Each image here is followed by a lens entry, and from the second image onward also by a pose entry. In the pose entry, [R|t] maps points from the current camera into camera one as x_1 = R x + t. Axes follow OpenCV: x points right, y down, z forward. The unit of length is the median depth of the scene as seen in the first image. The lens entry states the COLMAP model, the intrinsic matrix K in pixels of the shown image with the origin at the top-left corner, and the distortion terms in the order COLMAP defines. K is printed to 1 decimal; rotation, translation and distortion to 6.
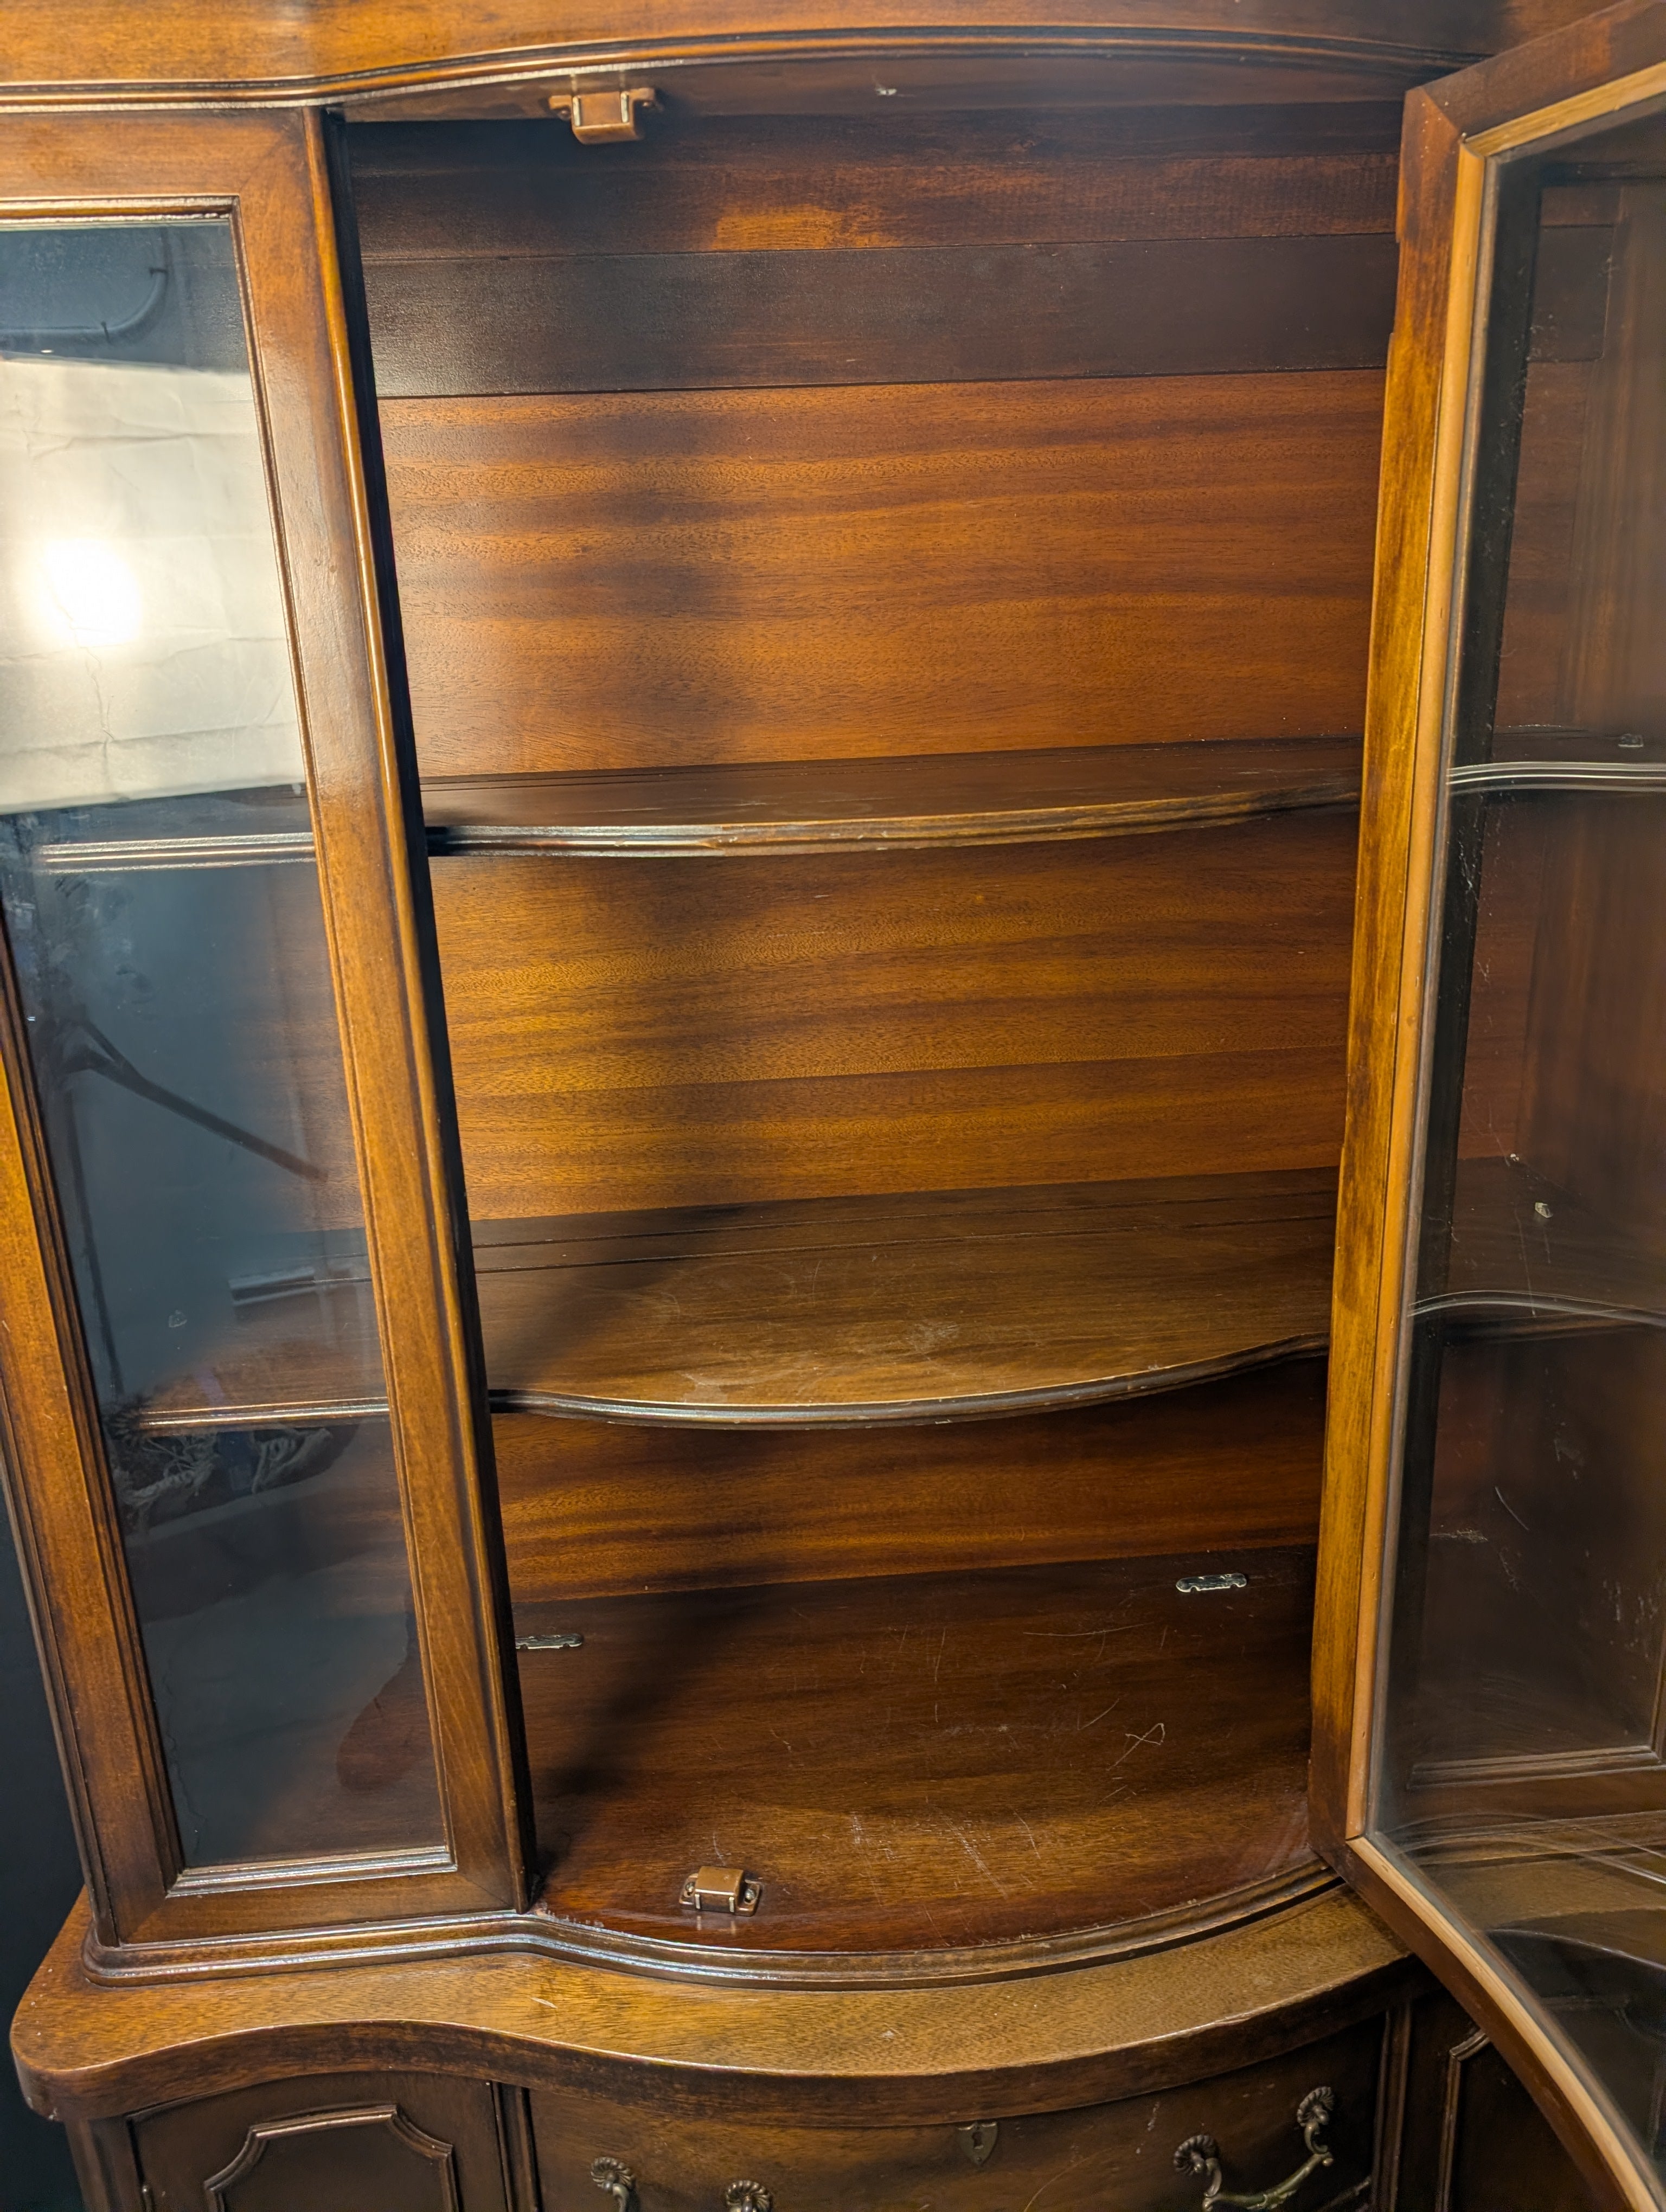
lens RADIAL K [[1598.2, 0, 827.1], [0, 1598.2, 1096.0], [0, 0, 1]] dist [0.019226, -0.017932]
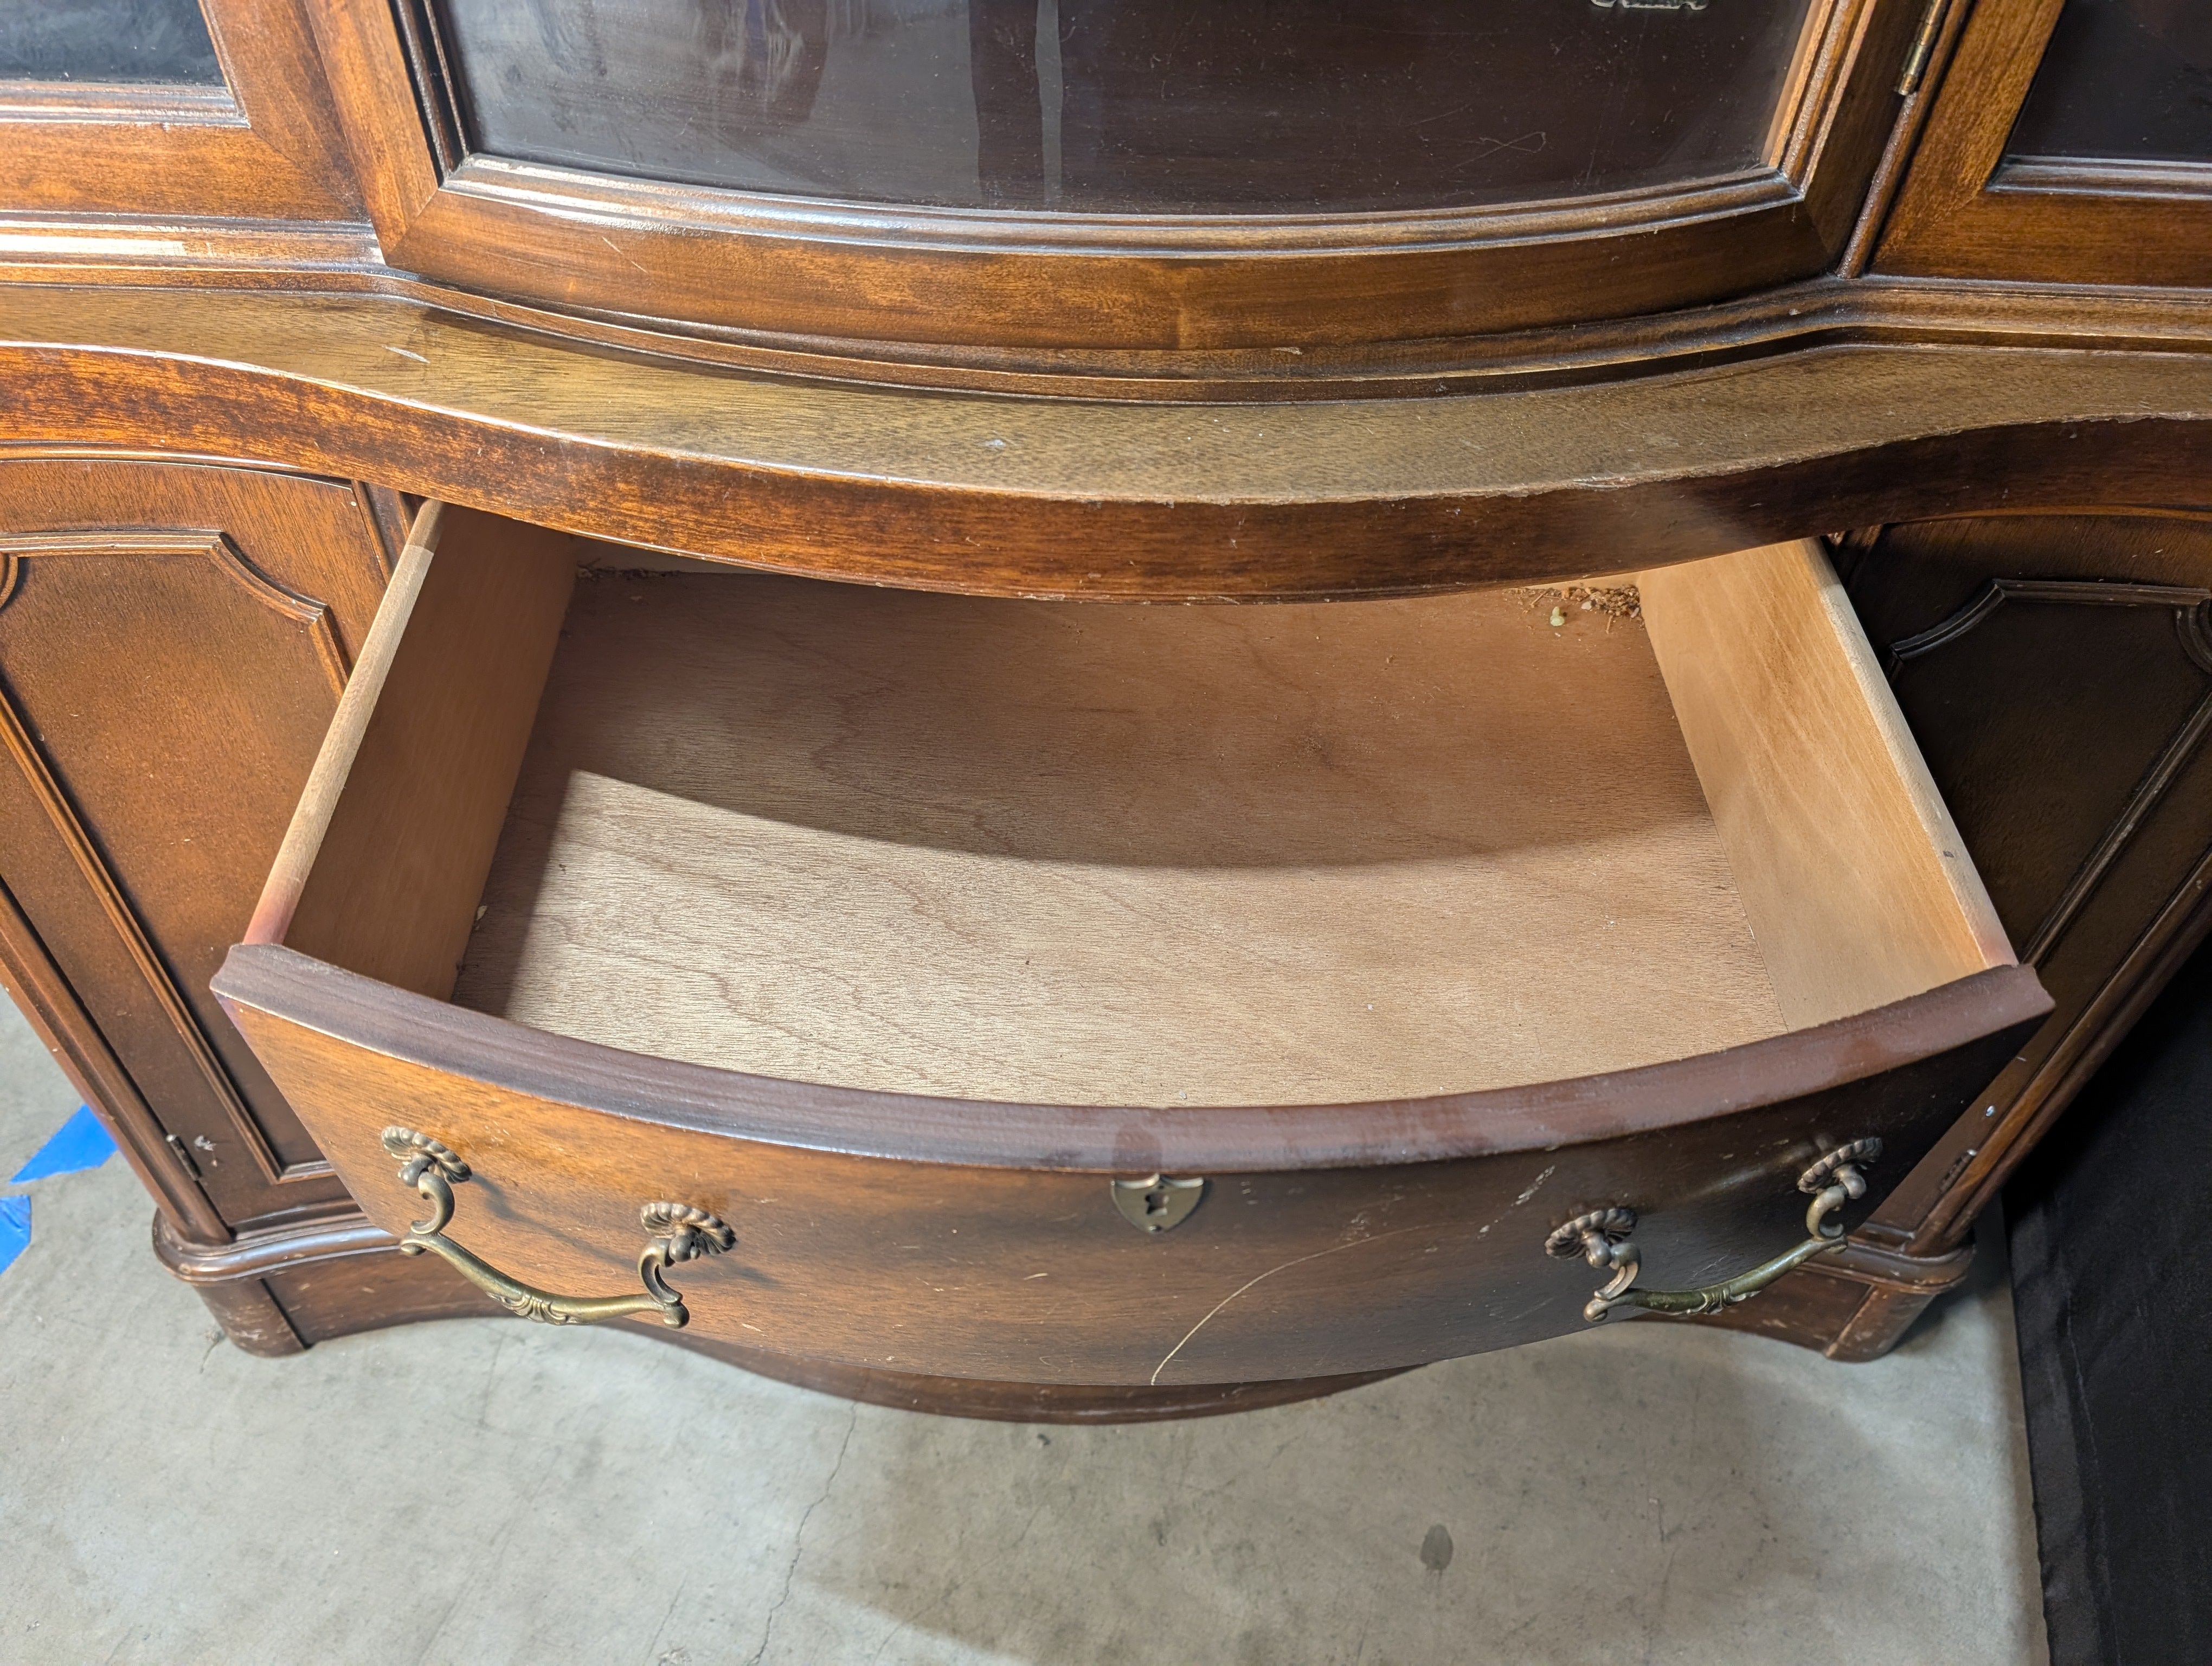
lens RADIAL K [[1598.2, 0, 1104.9], [0, 1598.2, 820.3], [0, 0, 1]] dist [0.019226, -0.017932]
pose [[0.994940, 0.099348, 0.014971, 0.079650], [-0.094526, 0.875139, 0.474548, 0.420834], [0.034043, -0.473563, 0.880102, 0.432441]]
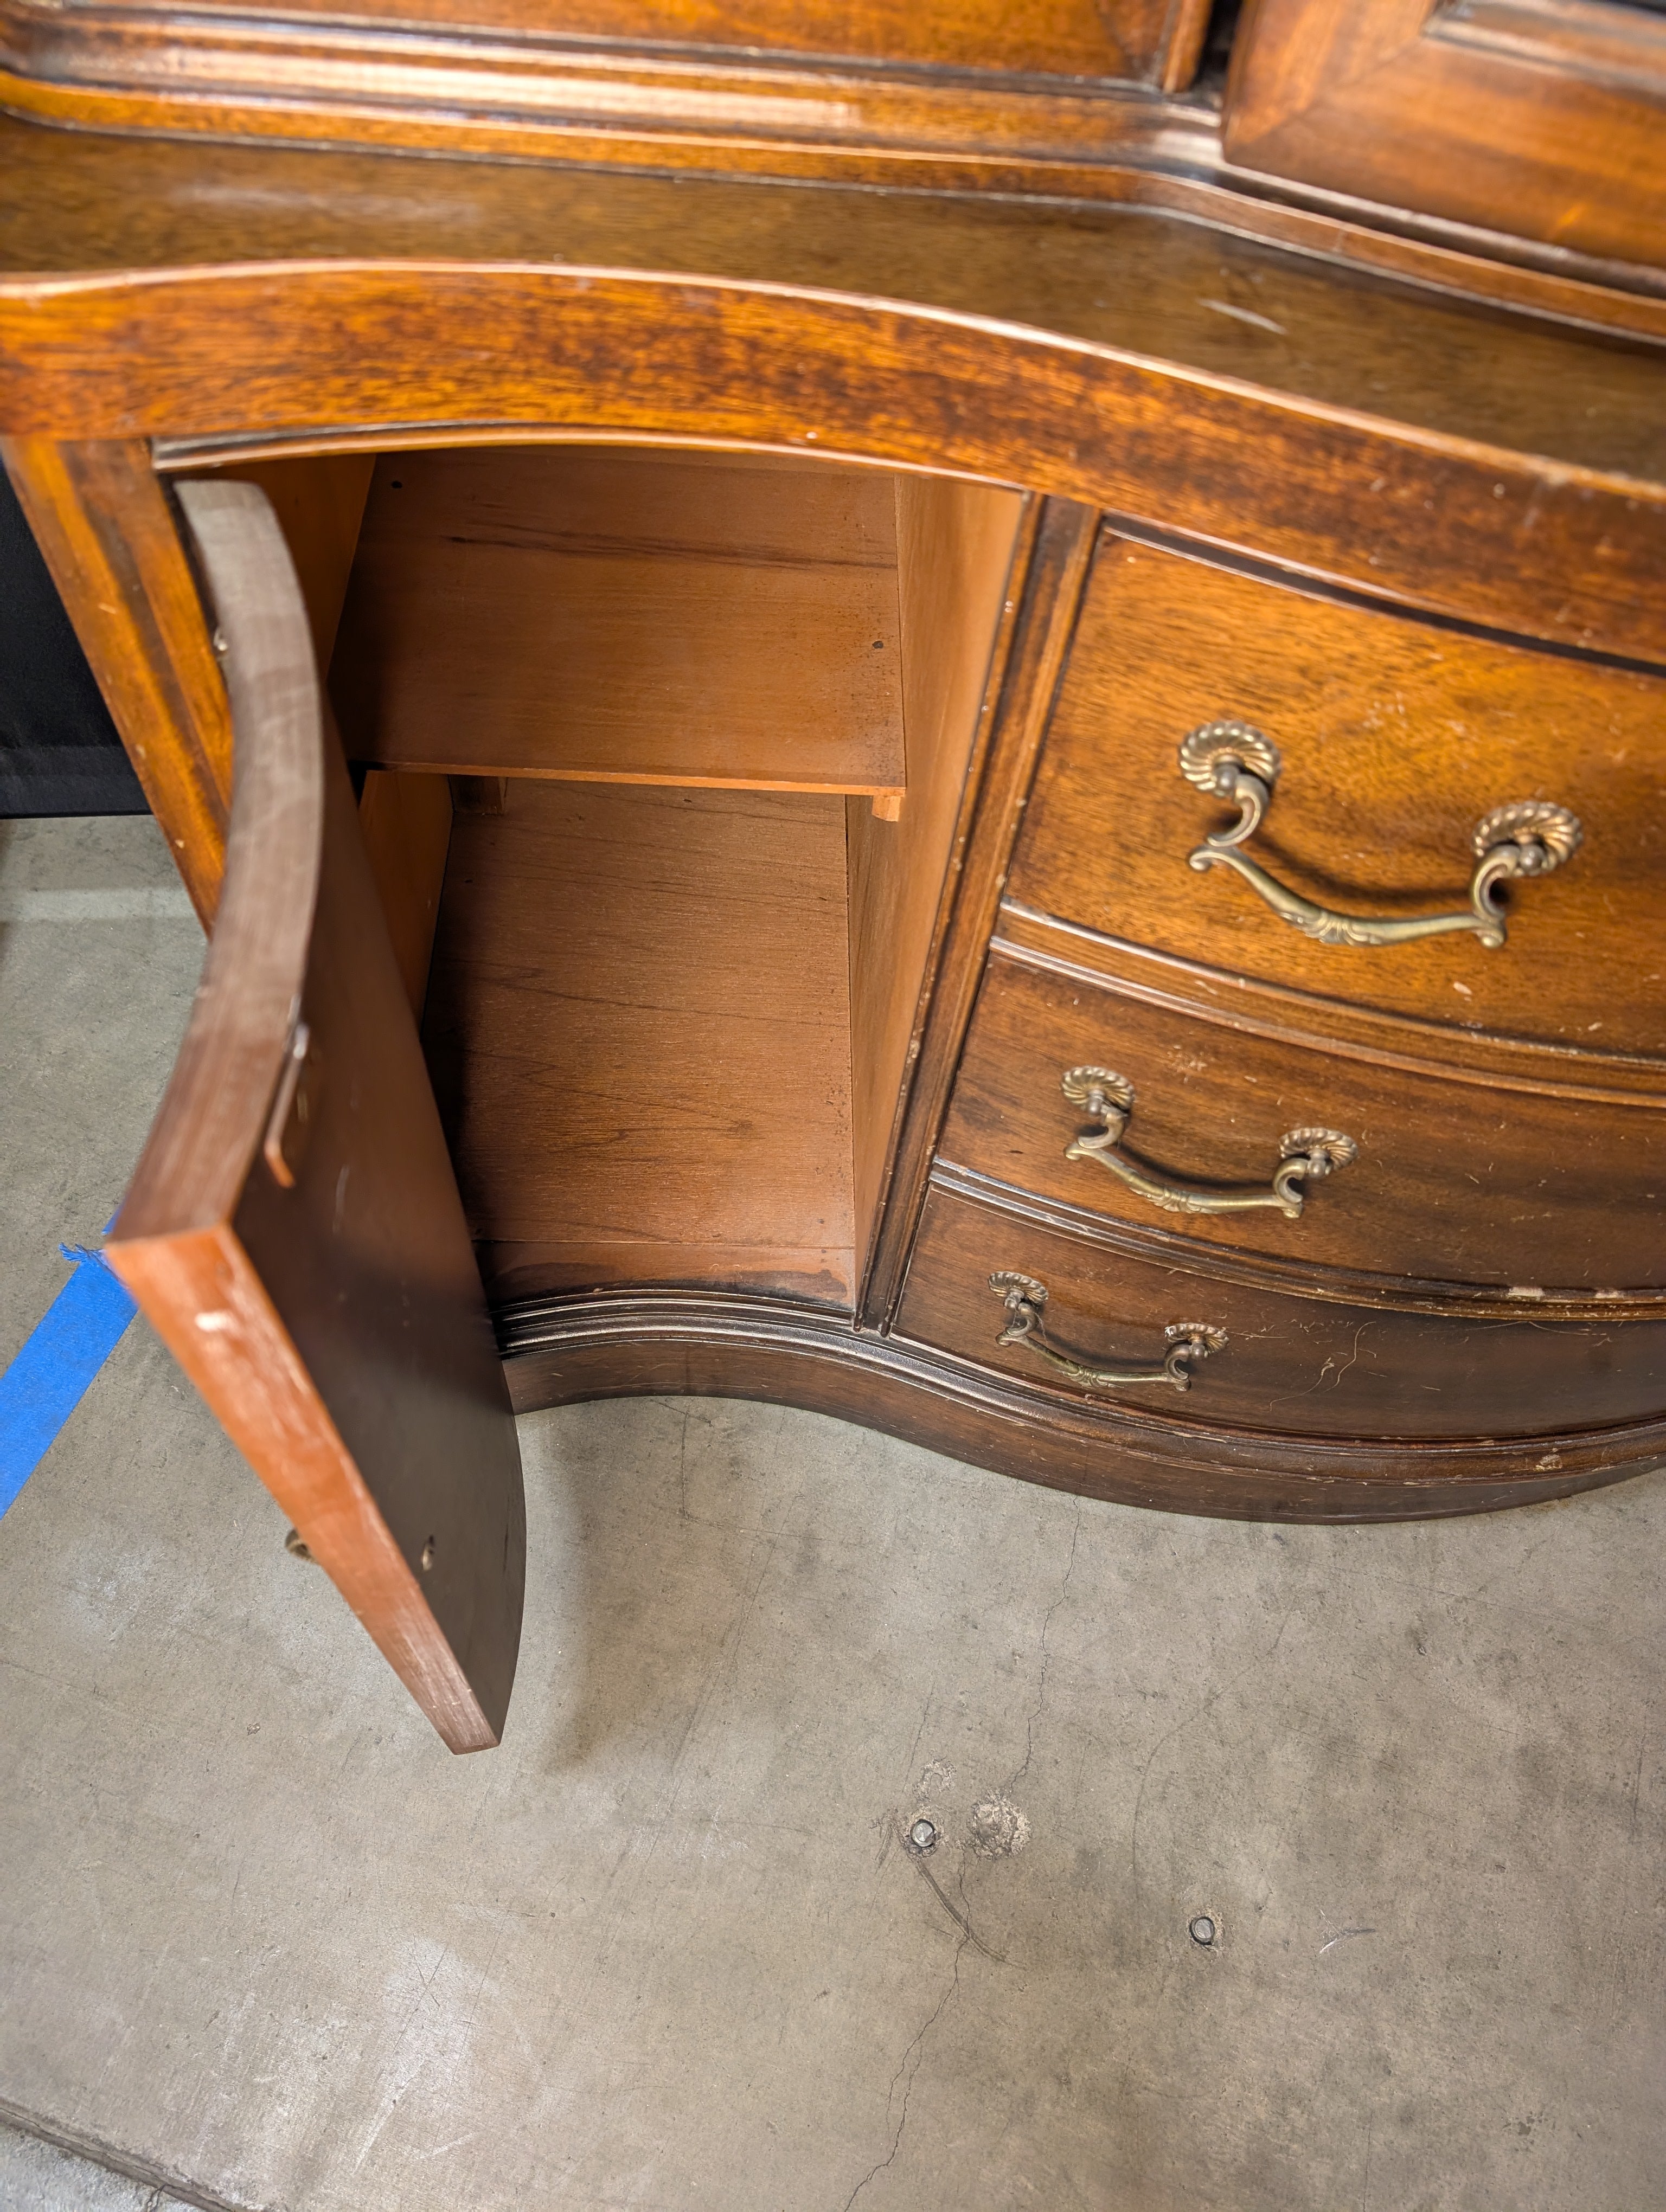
lens RADIAL K [[1598.2, 0, 833.5], [0, 1598.2, 1113.1], [0, 0, 1]] dist [0.019226, -0.017932]
pose [[0.990864, 0.119098, 0.063285, -0.276360], [-0.130864, 0.735549, 0.664712, 0.471670], [0.032617, -0.666921, 0.744414, 0.602847]]
